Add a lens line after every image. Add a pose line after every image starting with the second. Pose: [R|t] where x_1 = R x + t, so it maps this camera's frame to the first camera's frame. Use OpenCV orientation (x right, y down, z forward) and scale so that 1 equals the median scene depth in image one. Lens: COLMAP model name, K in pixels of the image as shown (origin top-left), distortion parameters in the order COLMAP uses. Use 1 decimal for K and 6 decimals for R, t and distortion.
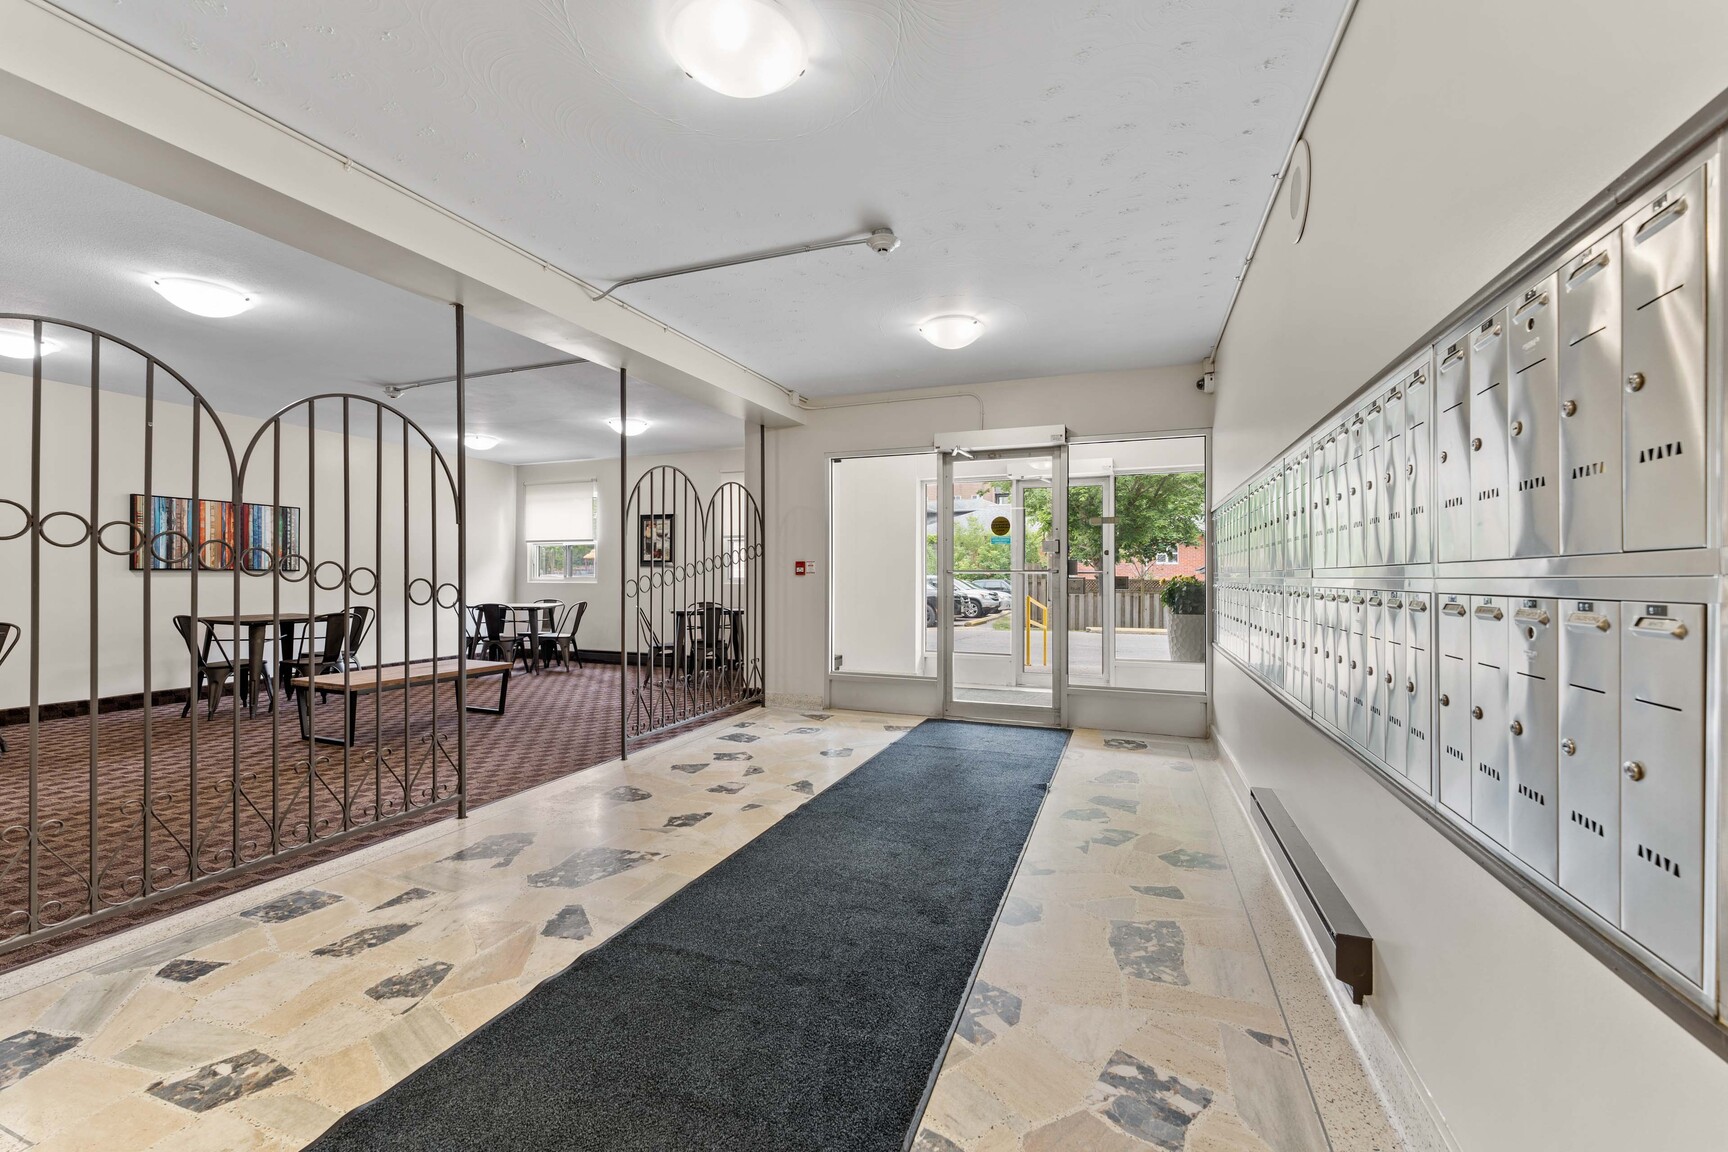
lens RADIAL K [[694.6, 0, 870.2], [0, 694.6, 570.0], [0, 0, 1]] dist [0.000428, 0.000073]
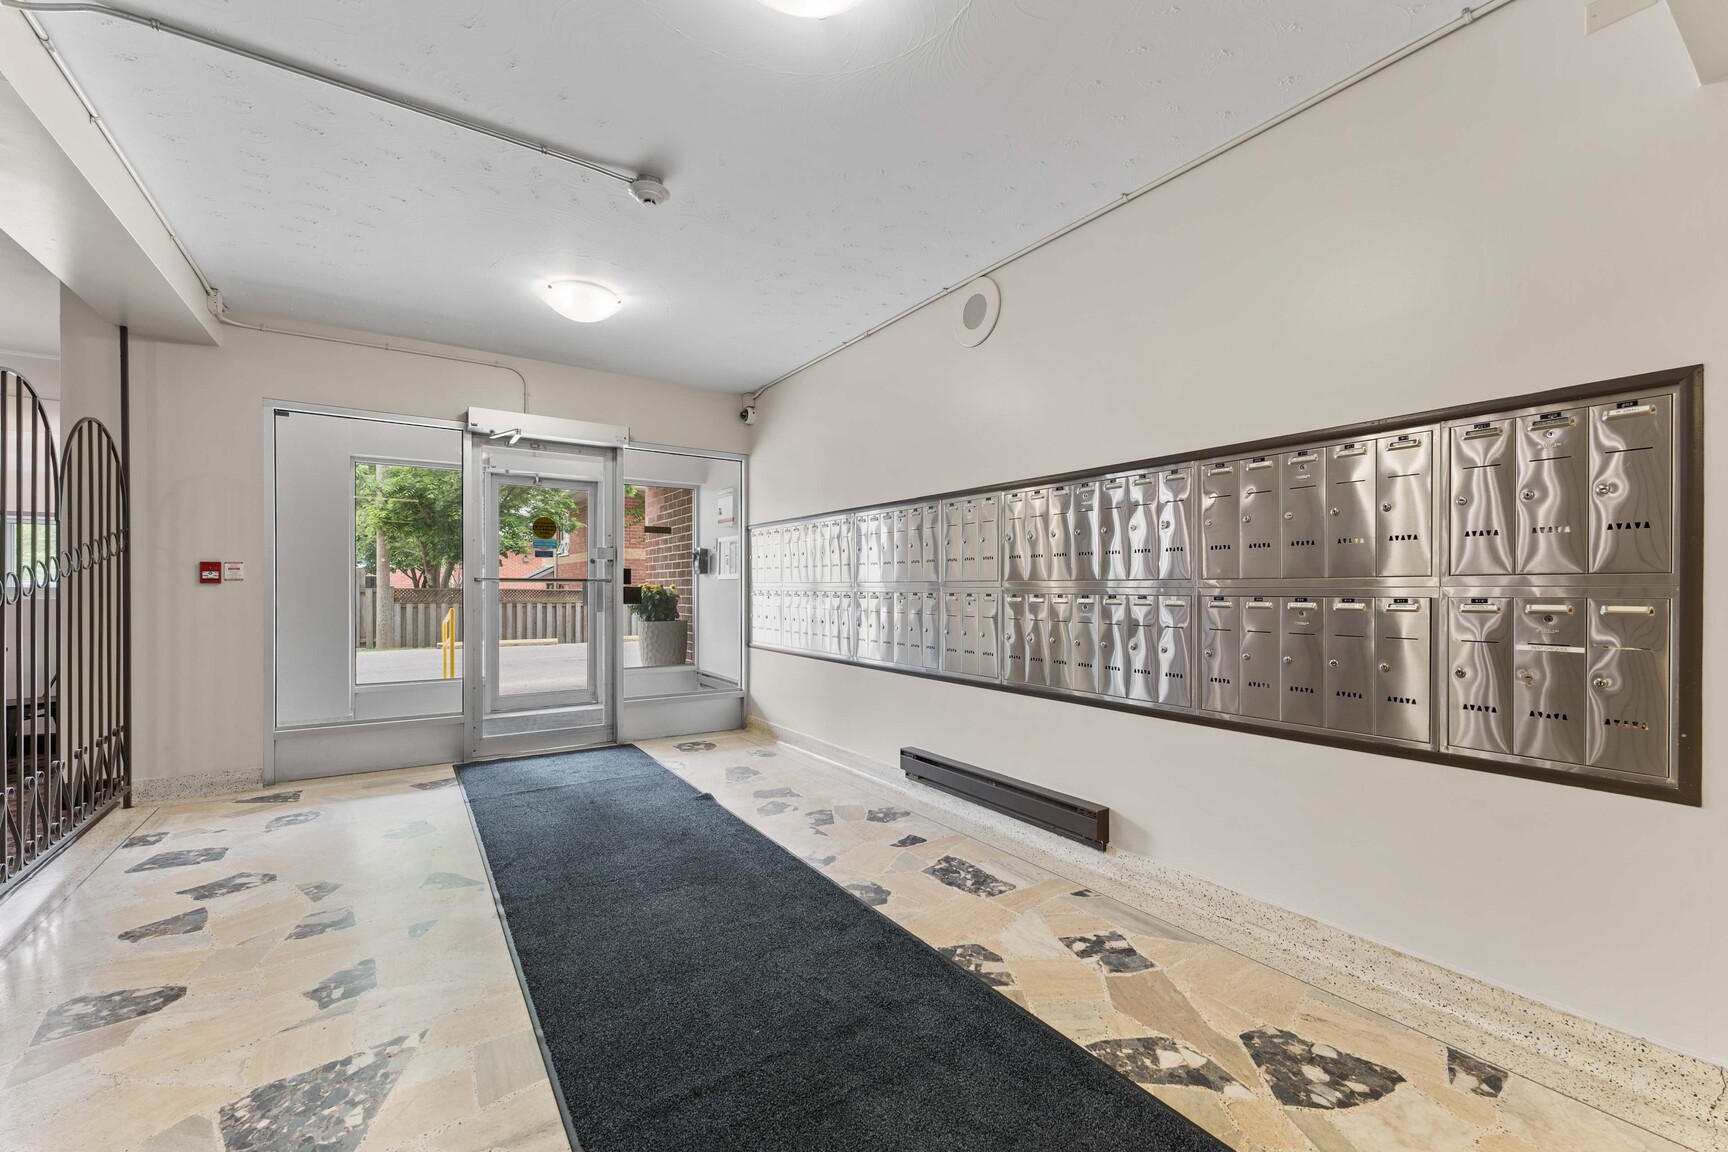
lens RADIAL K [[694.6, 0, 870.4], [0, 694.6, 587.2], [0, 0, 1]] dist [0.000428, 0.000073]
pose [[0.581170, -0.002440, 0.813778, -0.471830], [-0.007632, 0.999935, 0.008449, 0.000876], [-0.813746, -0.011121, 0.581114, 0.259212]]
